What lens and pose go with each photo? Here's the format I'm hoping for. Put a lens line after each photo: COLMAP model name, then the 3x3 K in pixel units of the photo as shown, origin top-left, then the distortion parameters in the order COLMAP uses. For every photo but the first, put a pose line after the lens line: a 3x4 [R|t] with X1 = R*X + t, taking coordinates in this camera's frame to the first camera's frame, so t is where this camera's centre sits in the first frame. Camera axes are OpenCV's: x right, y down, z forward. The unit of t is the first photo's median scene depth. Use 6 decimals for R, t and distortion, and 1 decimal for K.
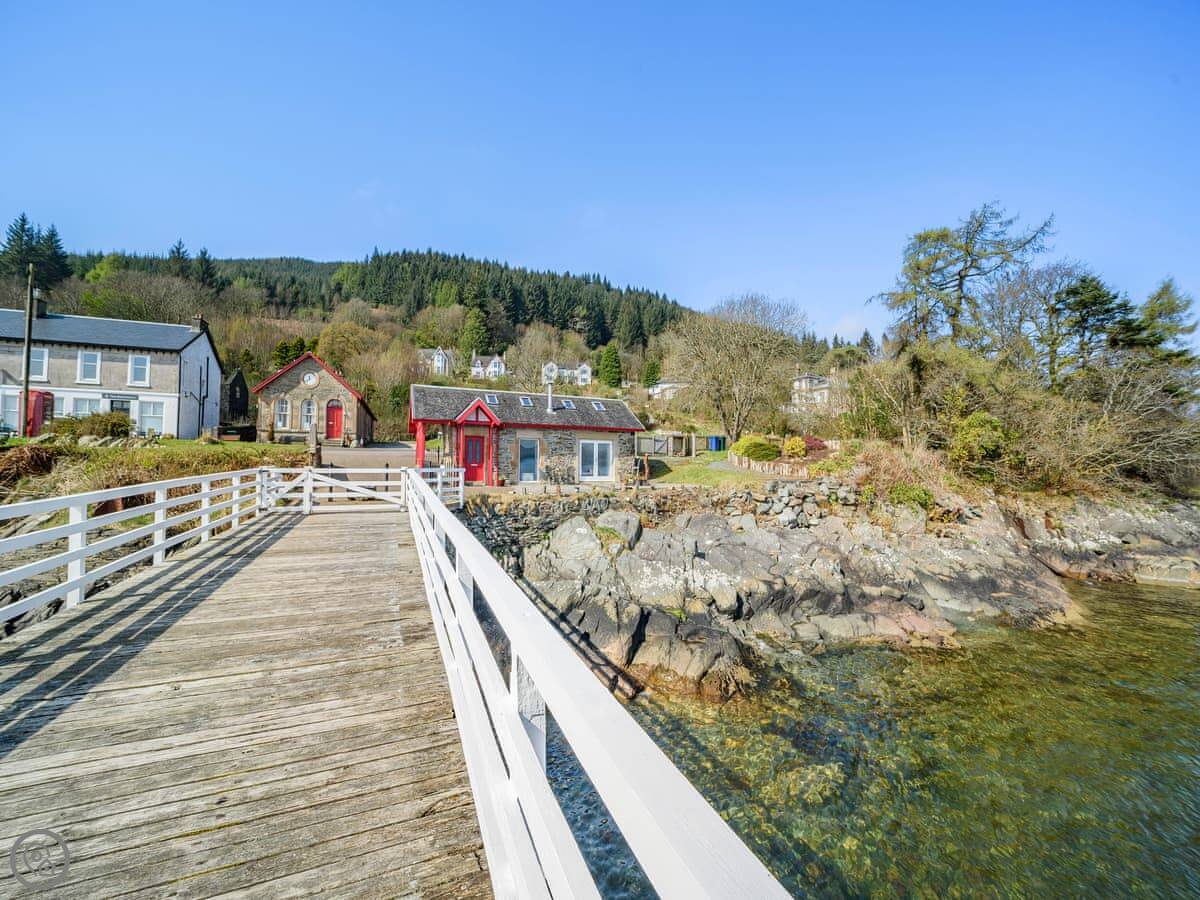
lens RADIAL K [[472.3, 0, 596.2], [0, 472.3, 457.8], [0, 0, 1]] dist [0.023662, -0.014234]
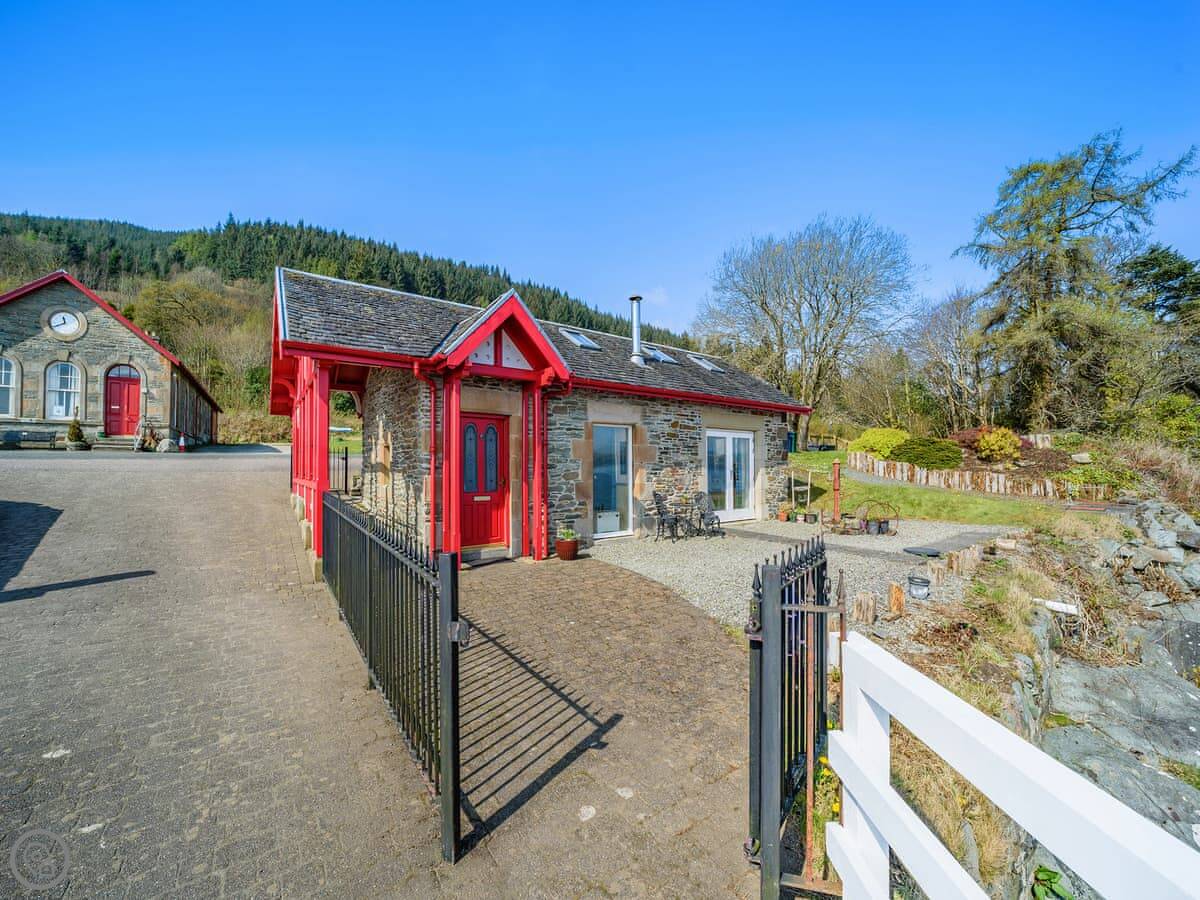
lens RADIAL K [[493.4, 0, 598.4], [0, 493.4, 460.6], [0, 0, 1]] dist [-0.000706, 0.001338]
pose [[0.979679, -0.011618, 0.200236, -0.128892], [0.011692, 0.999931, 0.000815, -0.006164], [-0.200231, 0.001543, 0.979747, 0.332267]]
